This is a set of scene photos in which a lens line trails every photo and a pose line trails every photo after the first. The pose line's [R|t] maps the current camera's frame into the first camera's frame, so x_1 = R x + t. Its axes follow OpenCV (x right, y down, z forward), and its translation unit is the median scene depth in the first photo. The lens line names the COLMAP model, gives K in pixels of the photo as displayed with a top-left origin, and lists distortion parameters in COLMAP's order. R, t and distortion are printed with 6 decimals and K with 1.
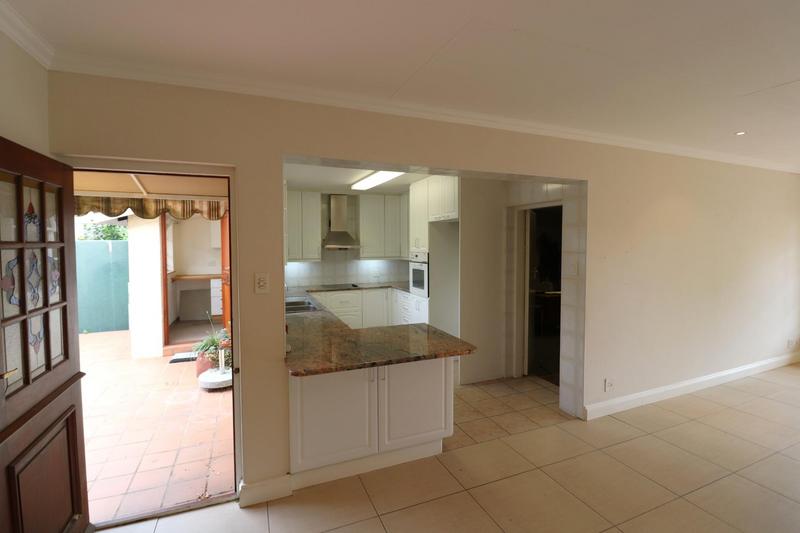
lens RADIAL K [[391.1, 0, 400.6], [0, 391.1, 263.5], [0, 0, 1]] dist [-0.004100, -0.001019]
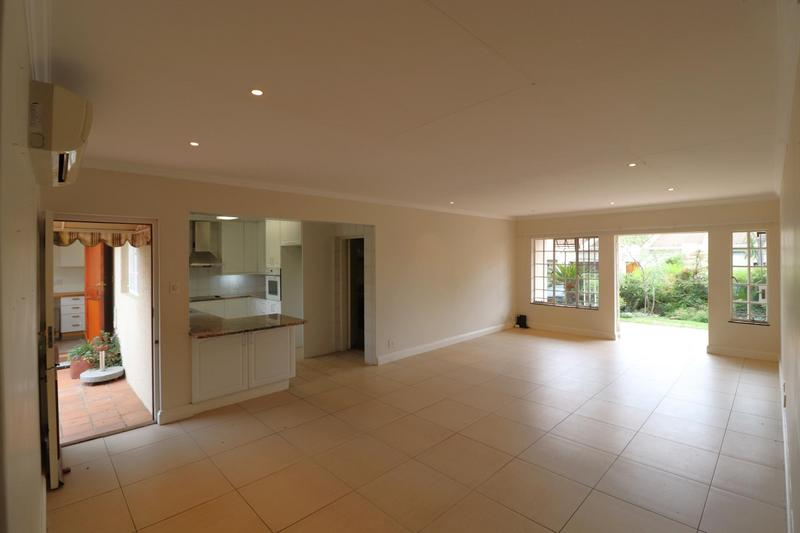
lens RADIAL K [[391.1, 0, 405.9], [0, 391.1, 254.5], [0, 0, 1]] dist [-0.004100, -0.001019]
pose [[0.931521, -0.003480, 0.363672, -0.020934], [0.026066, 0.998022, -0.057216, 0.015910], [-0.362753, 0.062777, 0.929768, -0.497783]]
